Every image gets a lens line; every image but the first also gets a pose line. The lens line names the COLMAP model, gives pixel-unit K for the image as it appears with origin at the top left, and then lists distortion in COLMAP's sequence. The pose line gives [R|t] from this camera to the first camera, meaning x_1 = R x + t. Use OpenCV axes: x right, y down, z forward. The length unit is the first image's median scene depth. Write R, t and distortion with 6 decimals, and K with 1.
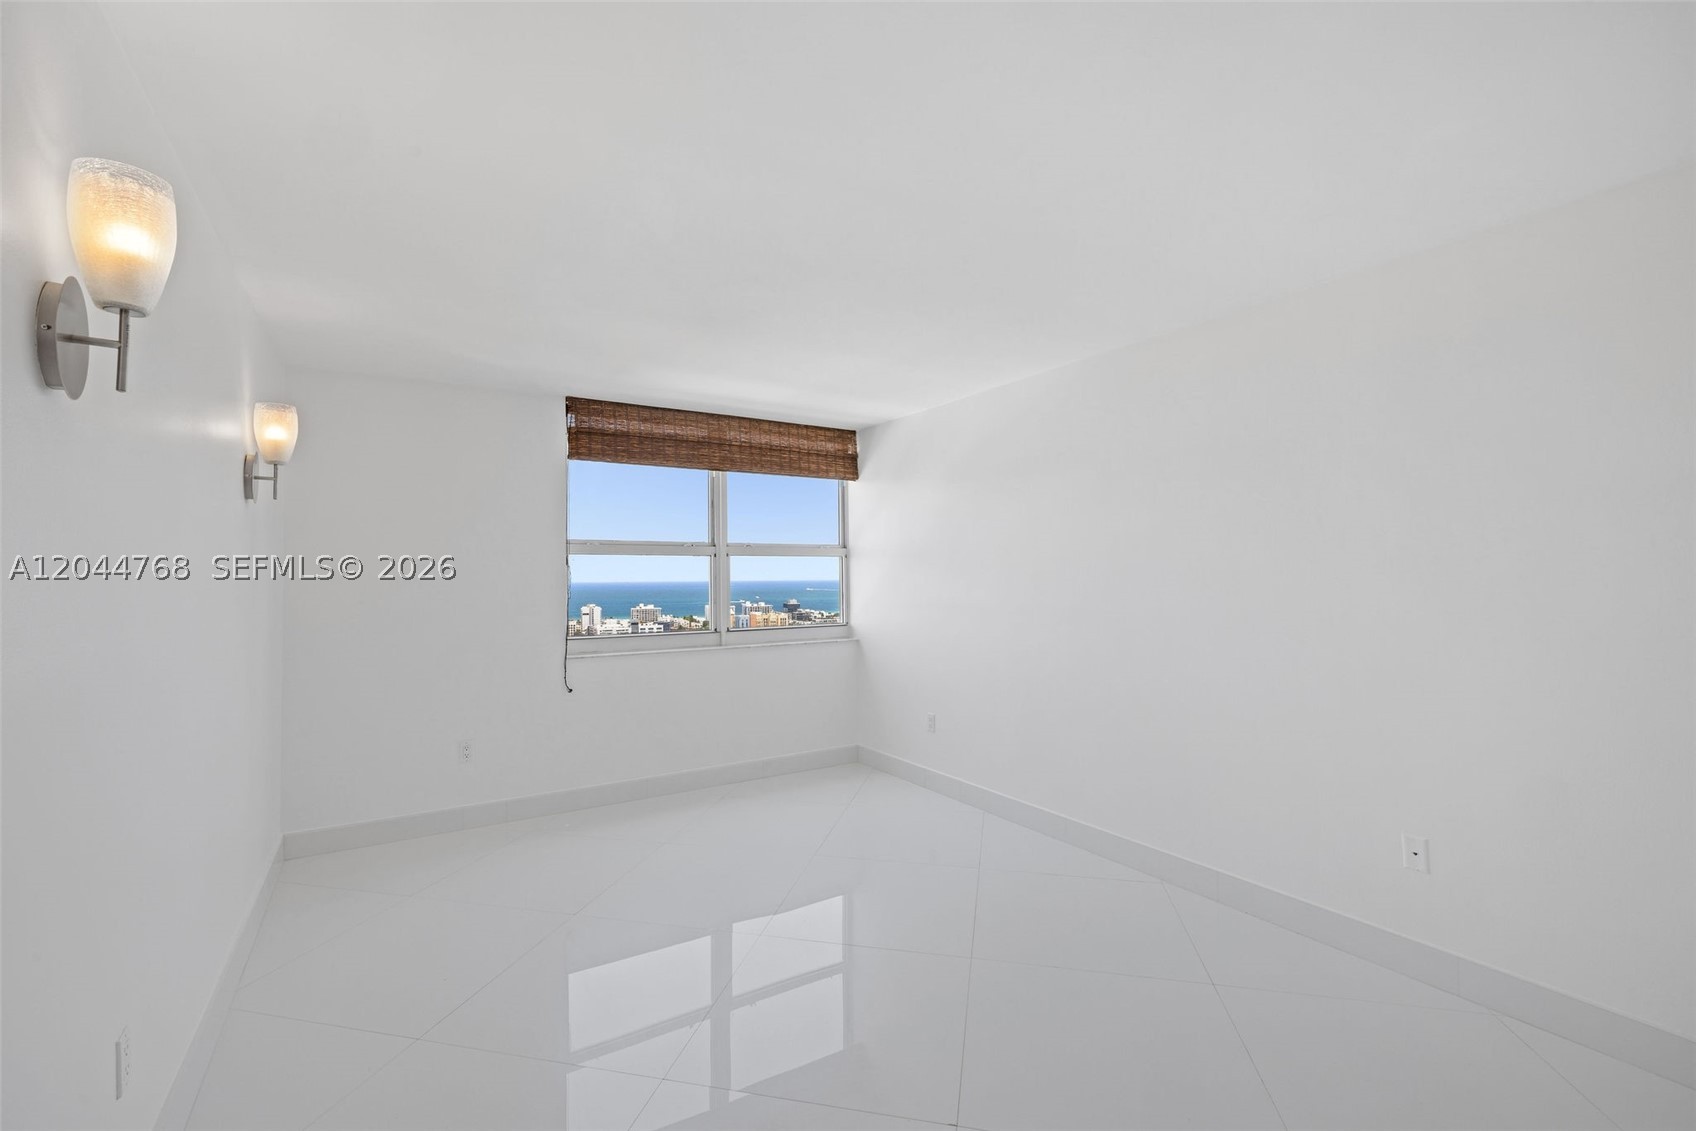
lens RADIAL K [[734.6, 0, 845.0], [0, 734.6, 555.8], [0, 0, 1]] dist [0.001618, 0.000140]
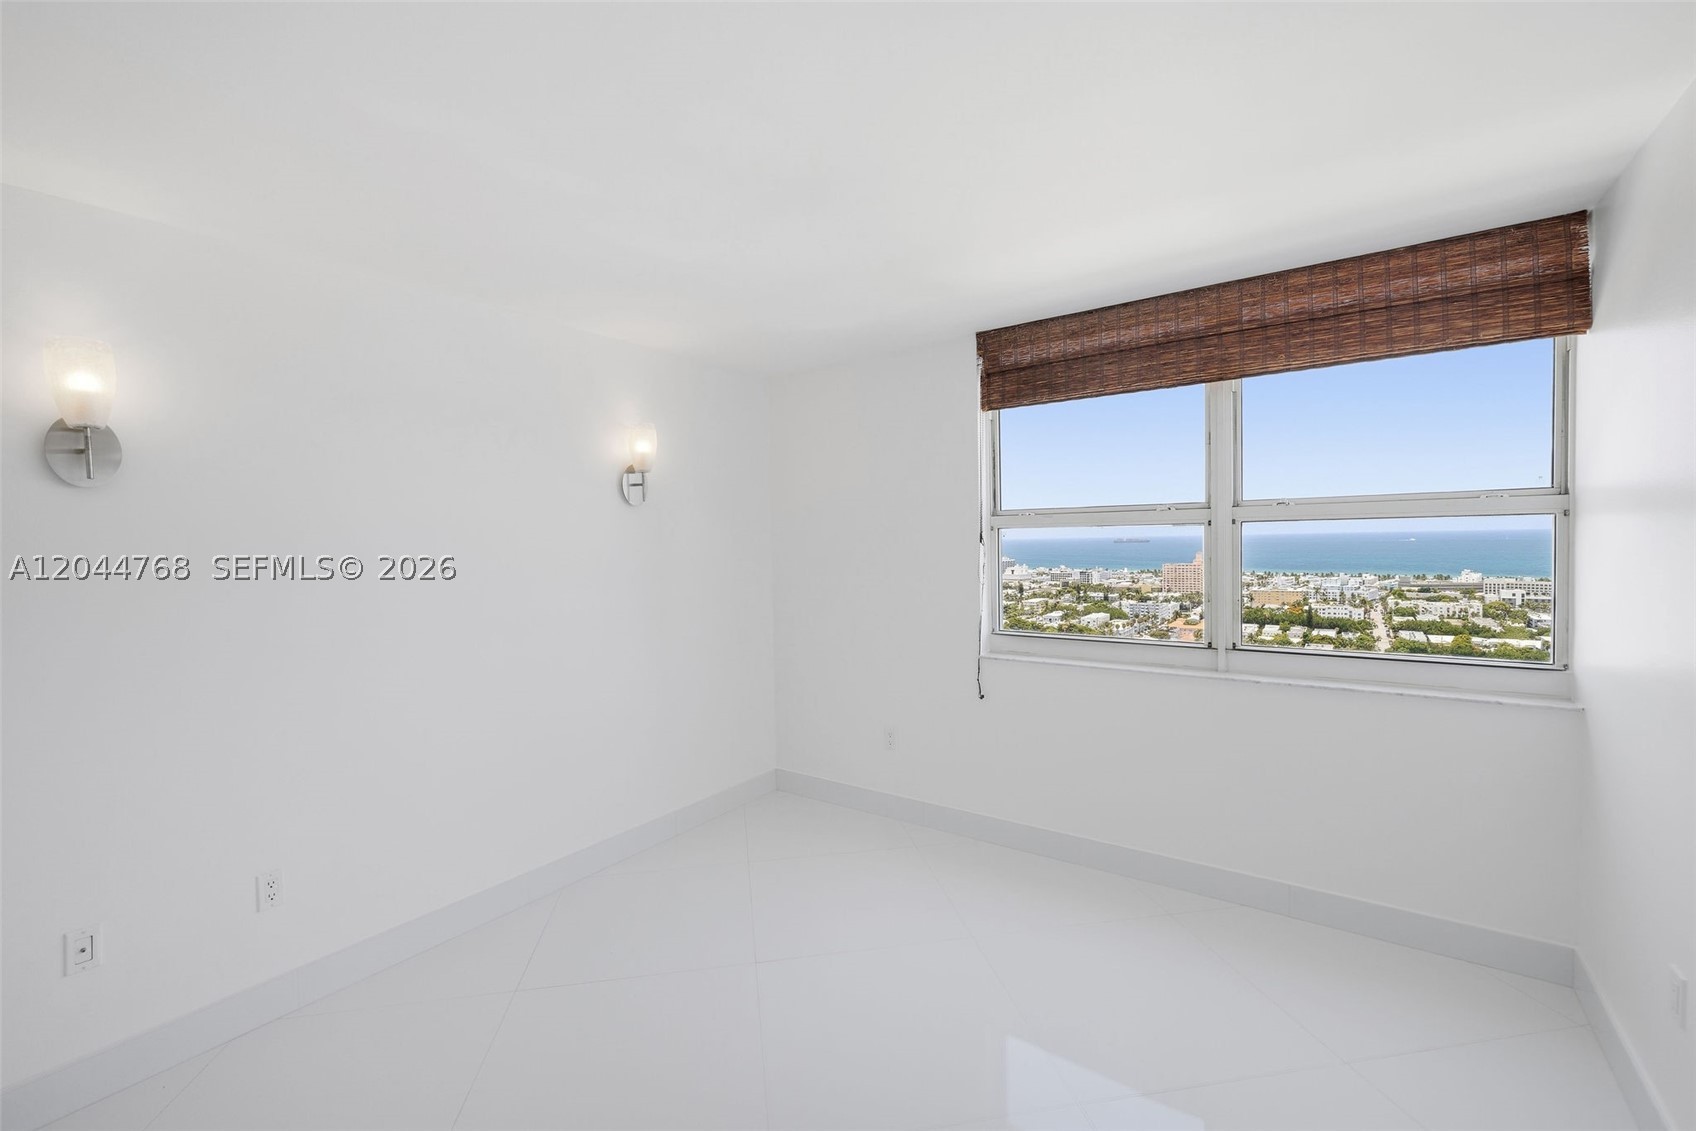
lens RADIAL K [[719.2, 0, 841.2], [0, 719.2, 562.8], [0, 0, 1]] dist [-0.001505, -0.000060]
pose [[0.360966, 0.033179, -0.931989, 0.273203], [0.044837, 0.997594, 0.052880, -0.013081], [0.931501, -0.060875, 0.358609, 0.500389]]
